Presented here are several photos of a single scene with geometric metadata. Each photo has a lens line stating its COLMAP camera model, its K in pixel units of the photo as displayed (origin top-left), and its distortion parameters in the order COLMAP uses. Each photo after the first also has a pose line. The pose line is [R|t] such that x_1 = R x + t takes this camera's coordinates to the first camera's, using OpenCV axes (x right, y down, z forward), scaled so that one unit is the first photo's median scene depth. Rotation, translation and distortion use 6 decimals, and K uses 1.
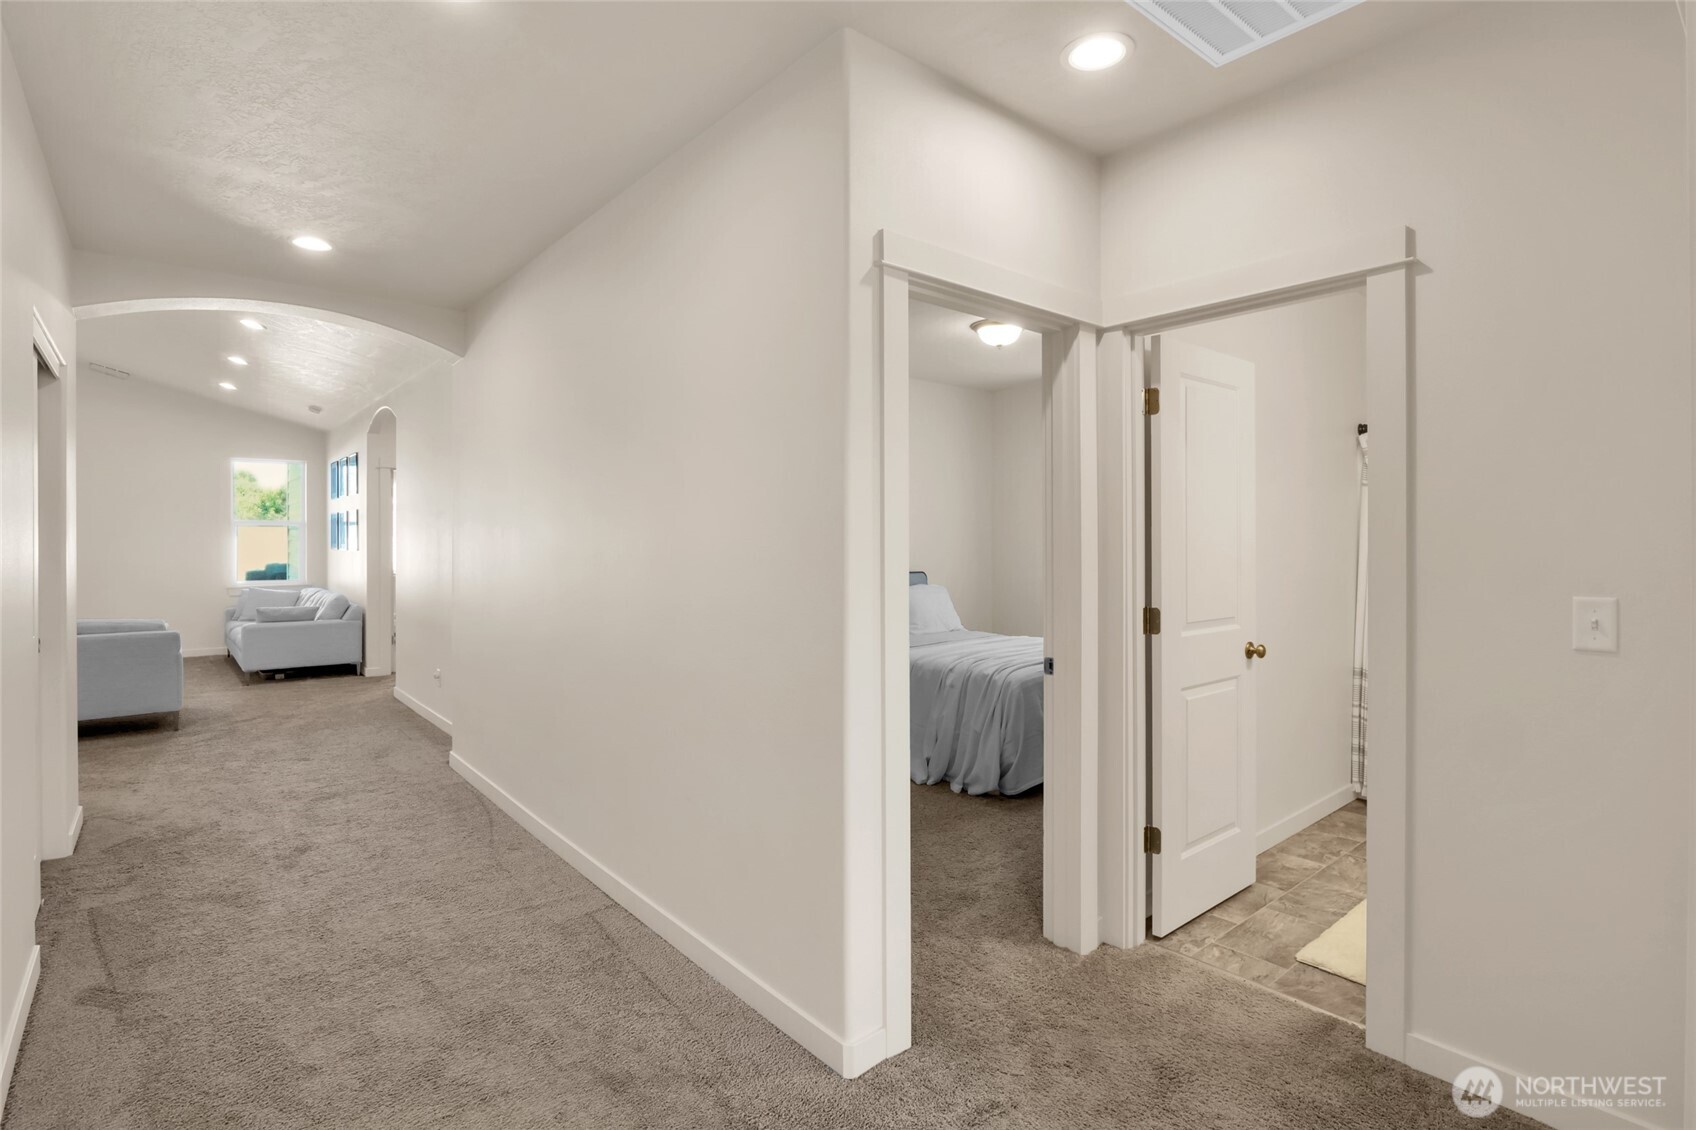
lens RADIAL K [[825.8, 0, 850.7], [0, 825.8, 558.7], [0, 0, 1]] dist [-0.009518, -0.000153]
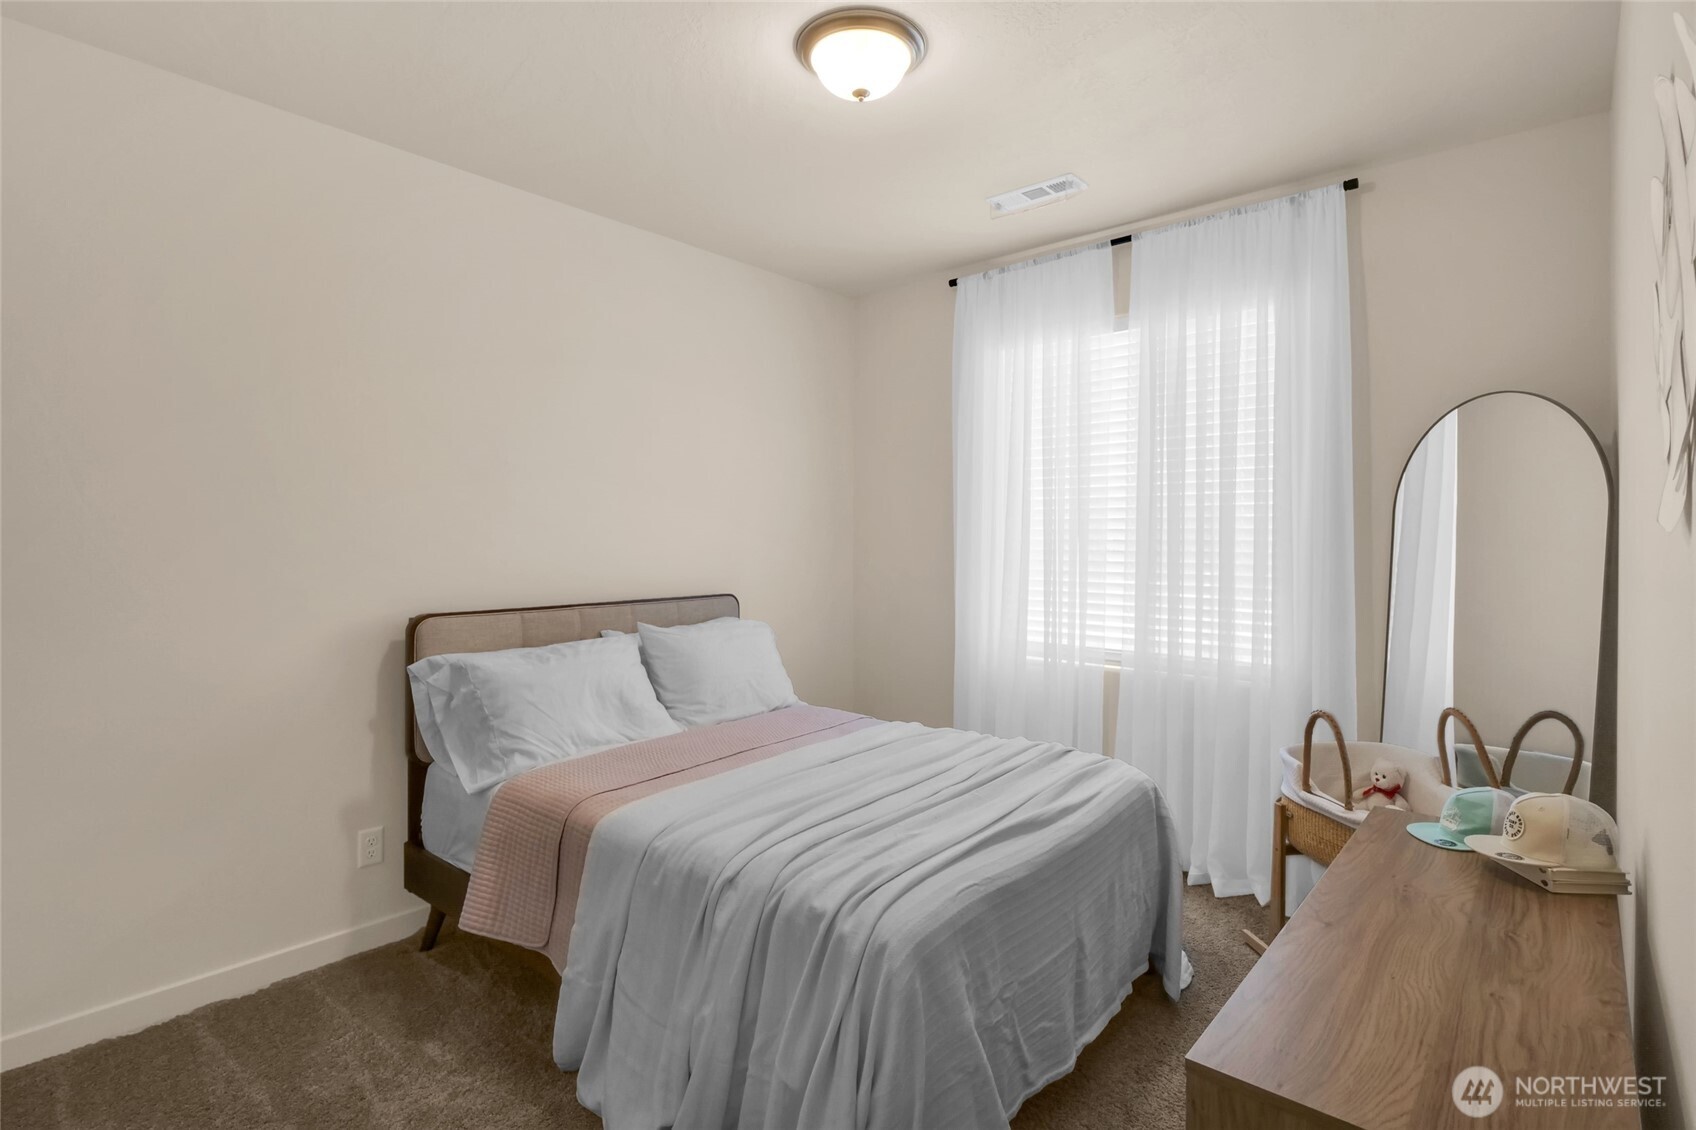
lens RADIAL K [[825.8, 0, 848.4], [0, 825.8, 559.7], [0, 0, 1]] dist [-0.009518, -0.000153]
pose [[0.990121, -0.003202, 0.140181, 0.128891], [0.001831, 0.999949, 0.009913, -0.015299], [-0.140206, -0.009558, 0.990076, 0.654557]]
